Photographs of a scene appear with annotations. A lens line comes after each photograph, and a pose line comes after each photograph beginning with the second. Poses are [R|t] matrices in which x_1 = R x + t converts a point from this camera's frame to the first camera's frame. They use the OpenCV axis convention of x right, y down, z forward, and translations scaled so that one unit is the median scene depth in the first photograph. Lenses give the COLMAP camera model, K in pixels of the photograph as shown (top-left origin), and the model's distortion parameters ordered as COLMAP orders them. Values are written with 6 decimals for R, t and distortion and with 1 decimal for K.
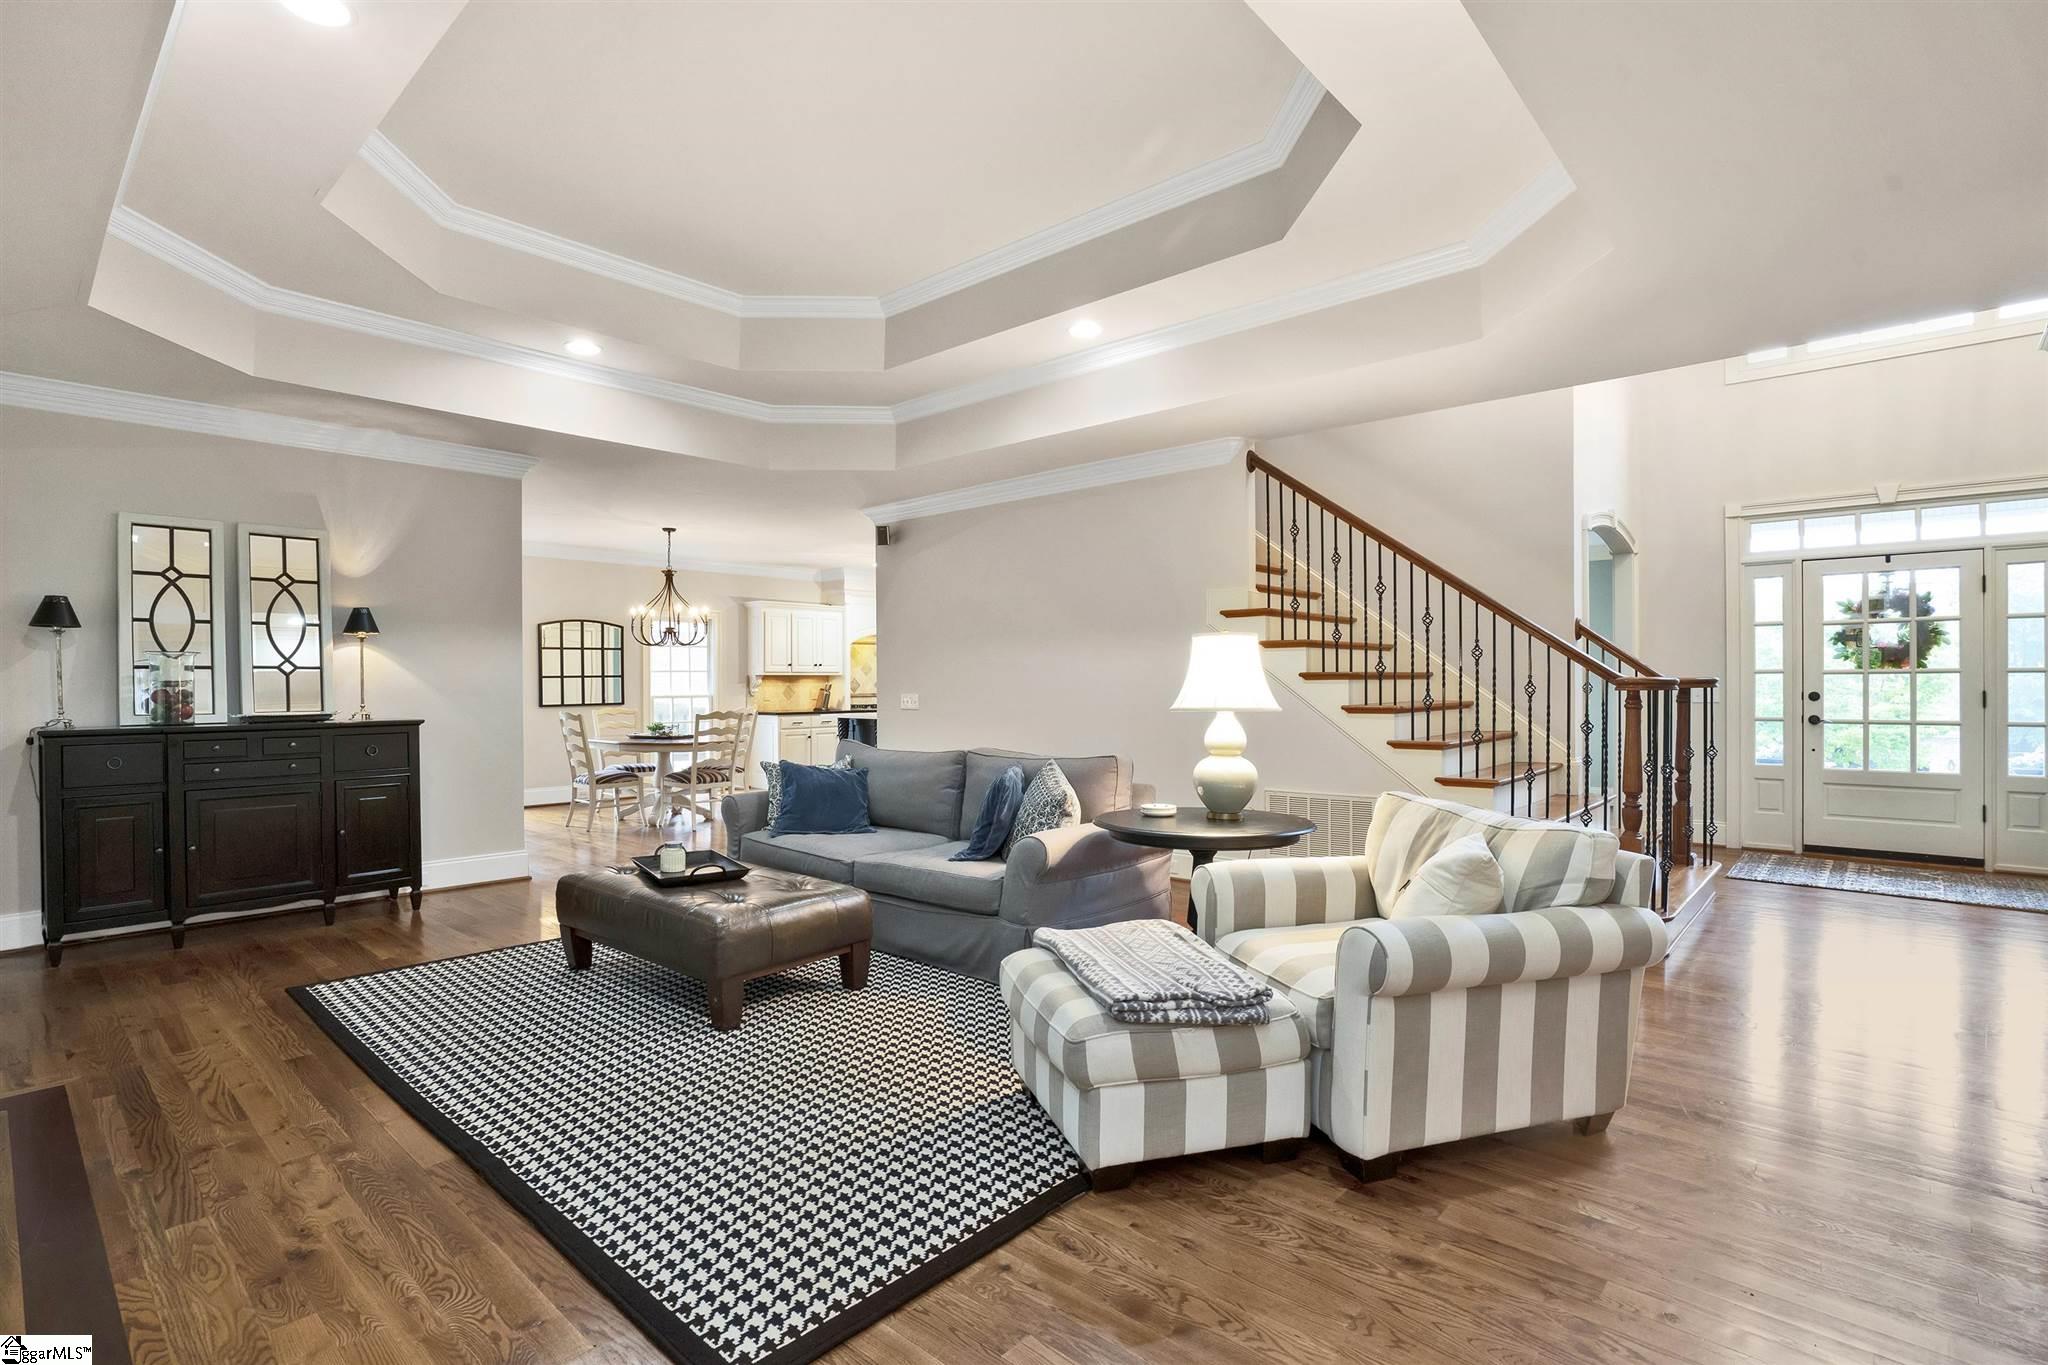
lens RADIAL K [[971.6, 0, 1026.6], [0, 971.6, 689.4], [0, 0, 1]] dist [0.000650, 0.001024]
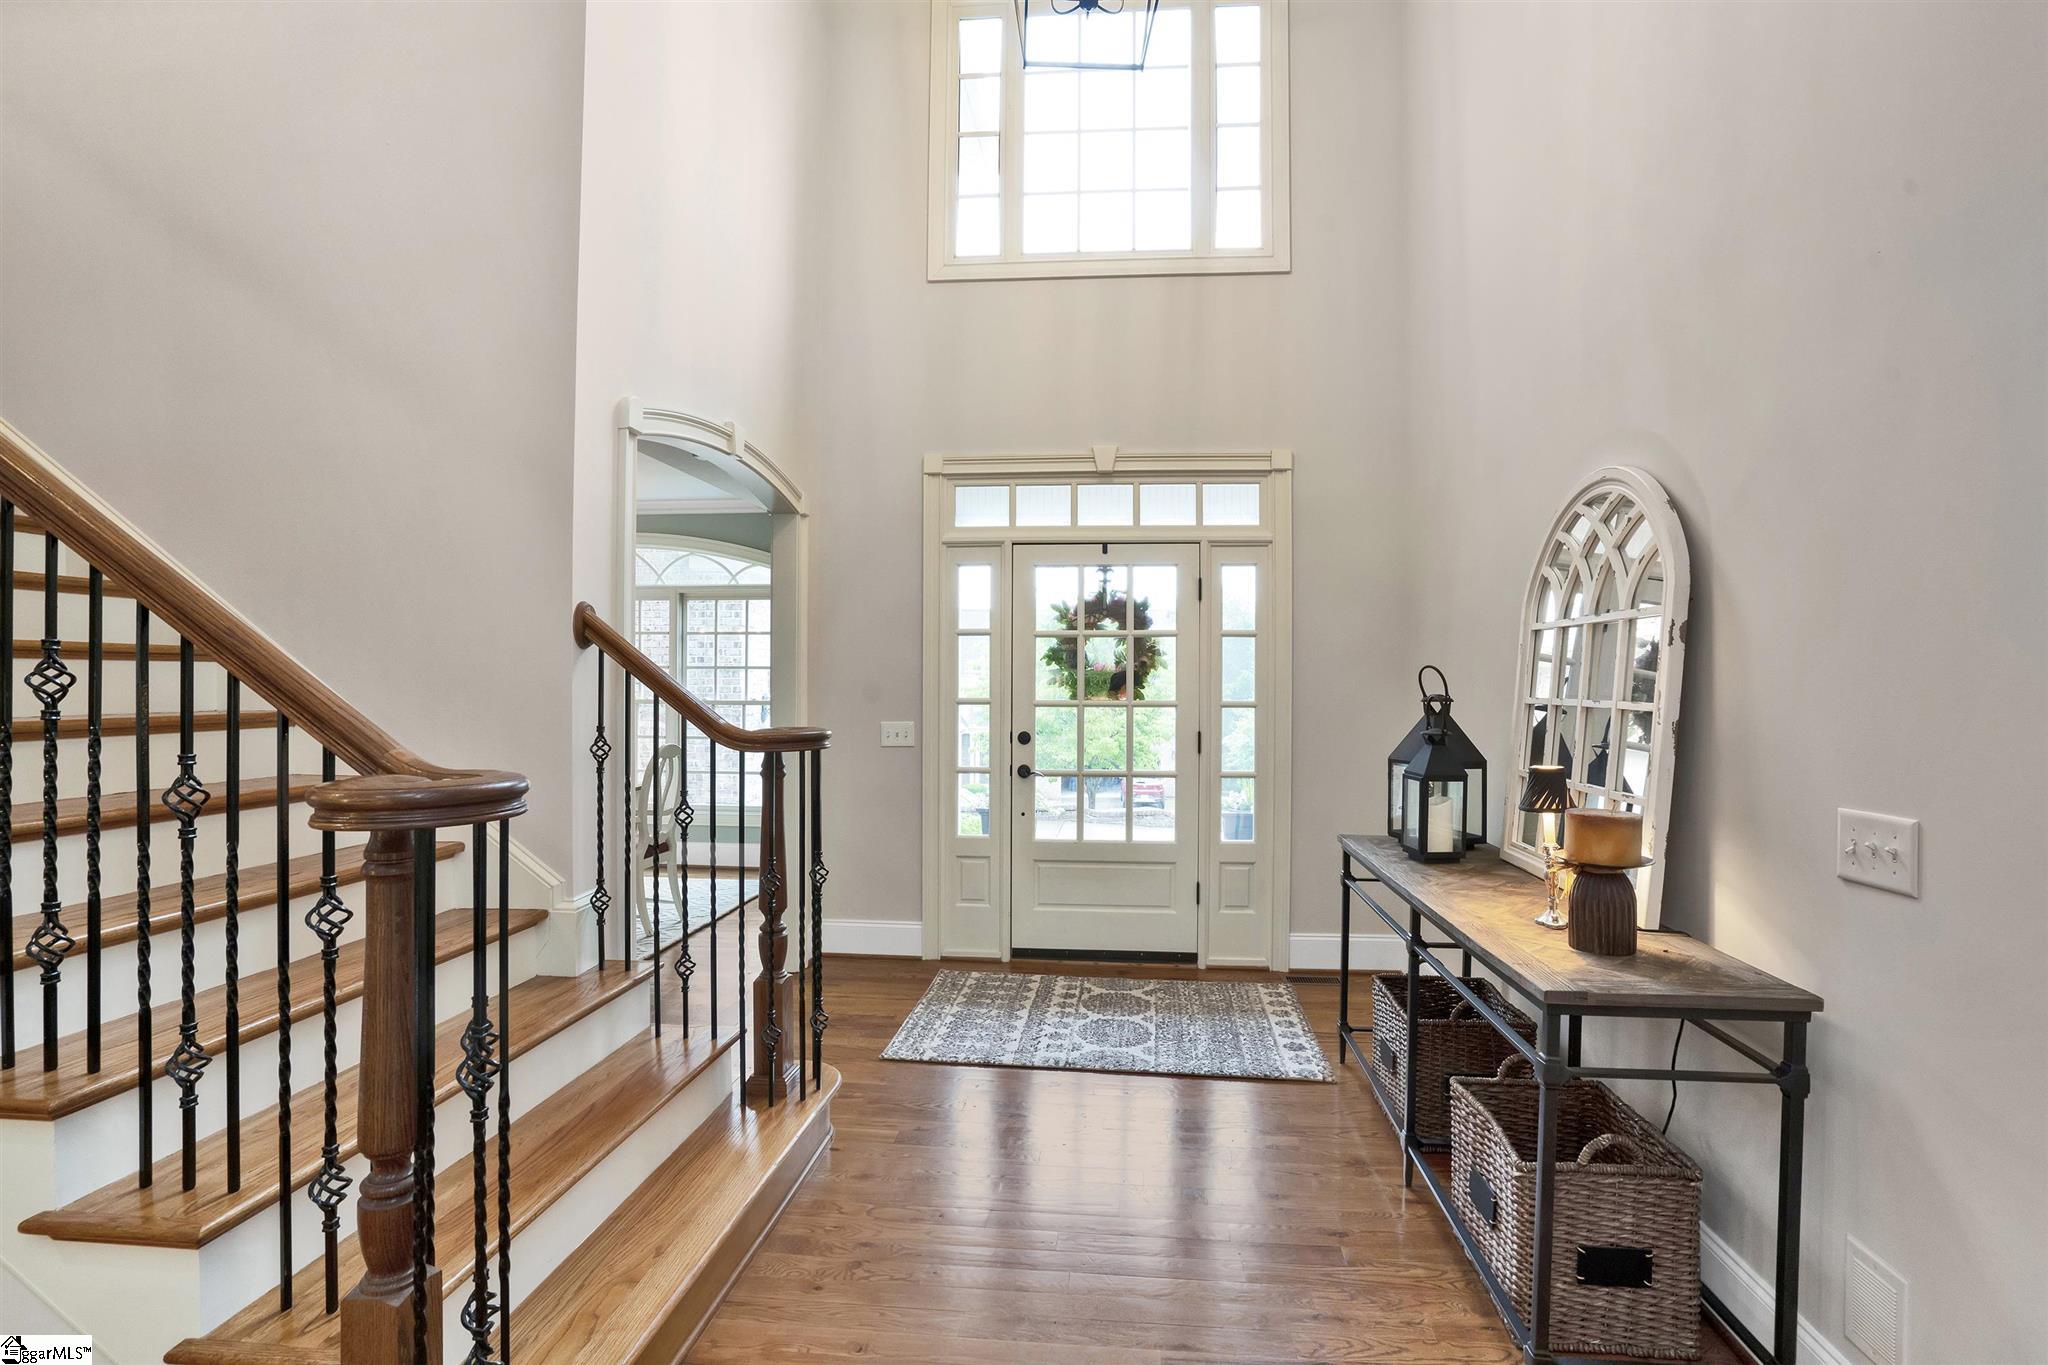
lens RADIAL K [[971.6, 0, 1026.6], [0, 971.6, 689.4], [0, 0, 1]] dist [0.000650, 0.001024]
pose [[0.823709, 0.008851, 0.566944, 0.423468], [-0.007575, 0.999961, -0.004605, -0.025243], [-0.566962, -0.000501, 0.823744, 0.431982]]
